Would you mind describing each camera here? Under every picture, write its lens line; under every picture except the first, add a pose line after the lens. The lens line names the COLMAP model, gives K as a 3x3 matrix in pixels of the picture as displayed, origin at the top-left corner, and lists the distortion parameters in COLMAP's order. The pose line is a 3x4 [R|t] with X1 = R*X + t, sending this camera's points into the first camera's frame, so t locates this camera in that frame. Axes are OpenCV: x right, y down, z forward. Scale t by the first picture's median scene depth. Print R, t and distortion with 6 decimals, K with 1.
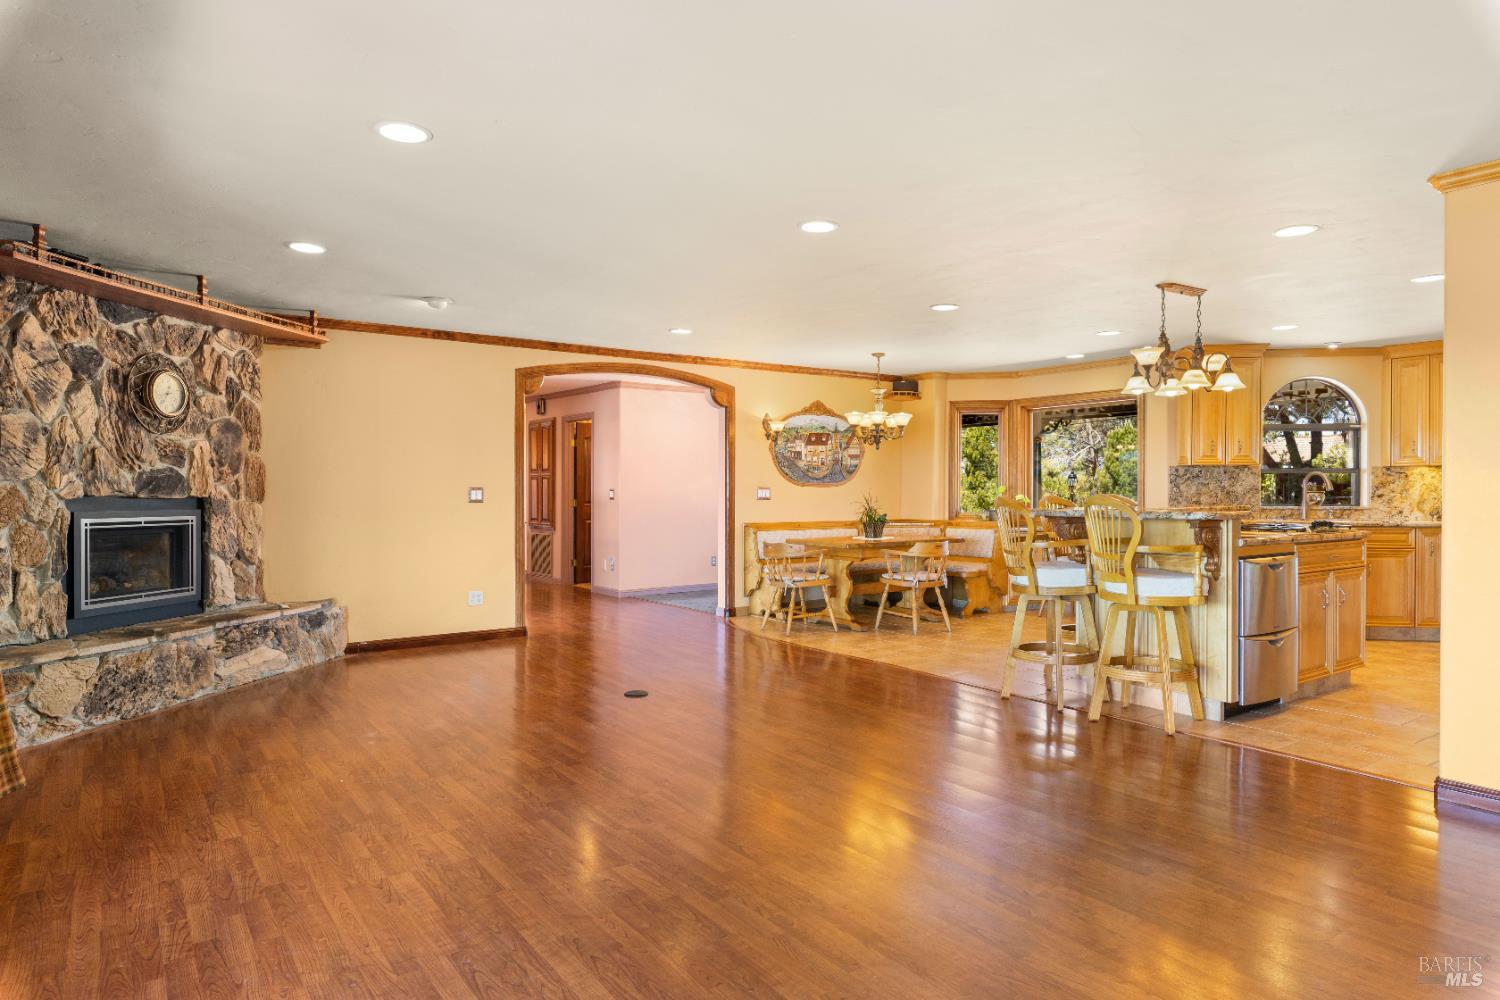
lens RADIAL K [[895.5, 0, 749.8], [0, 895.5, 500.6], [0, 0, 1]] dist [-0.001234, -0.001832]
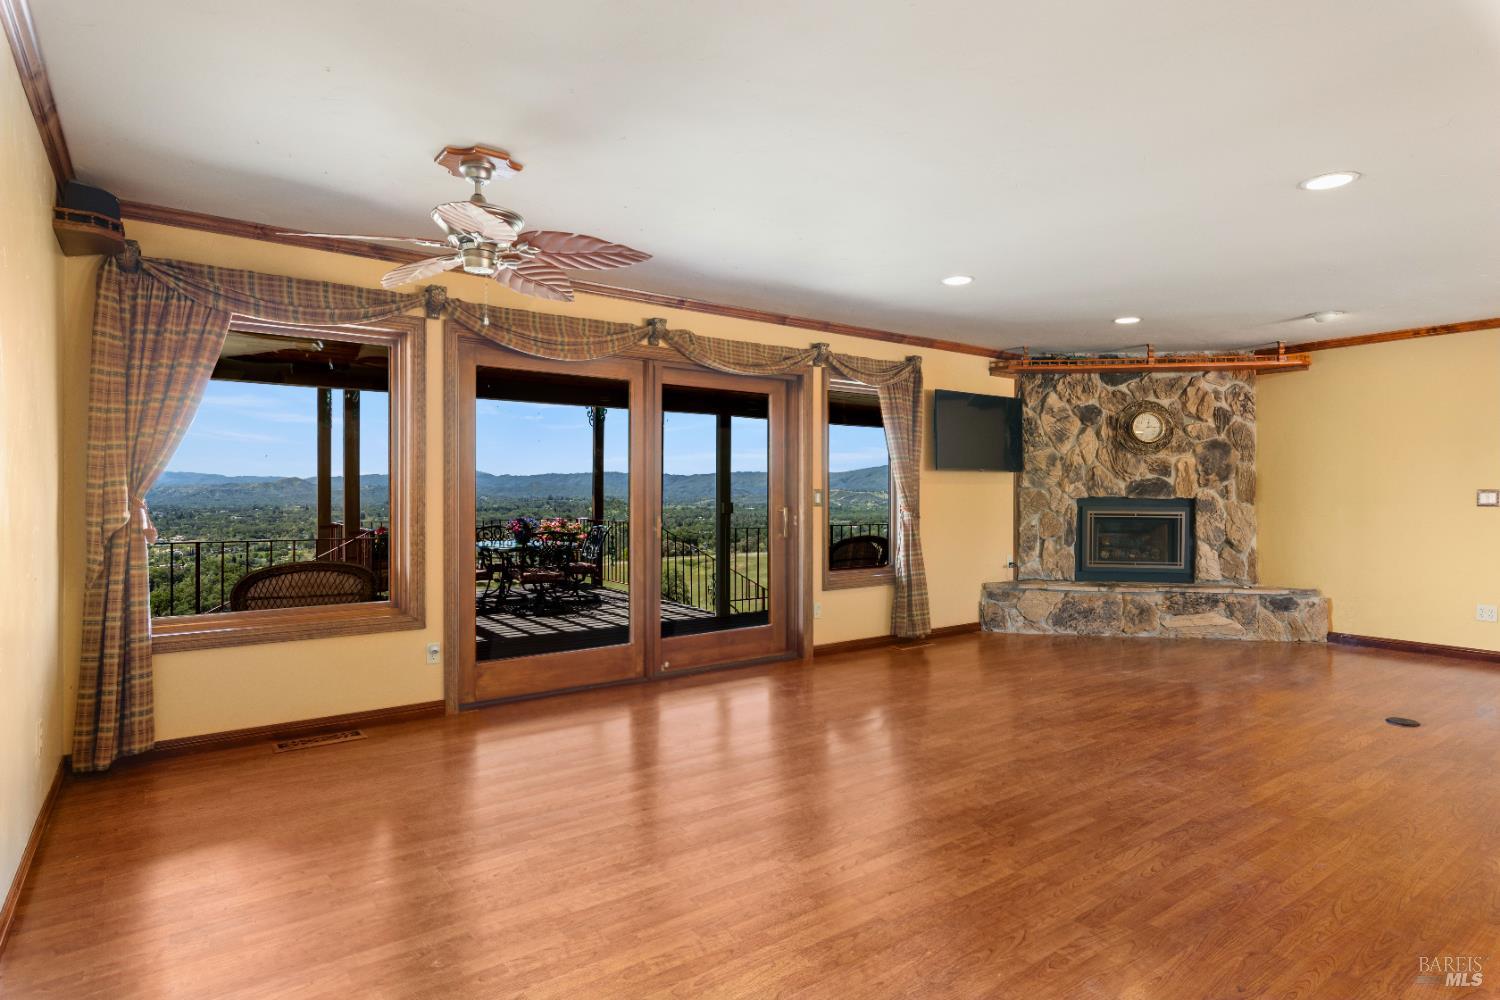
lens RADIAL K [[789.0, 0, 747.3], [0, 789.0, 499.4], [0, 0, 1]] dist [-0.018947, -0.000616]
pose [[0.005773, 0.006807, -0.999960, 0.624922], [-0.011964, 0.999906, 0.006737, -0.002184], [0.999912, 0.011924, 0.005853, 0.336315]]
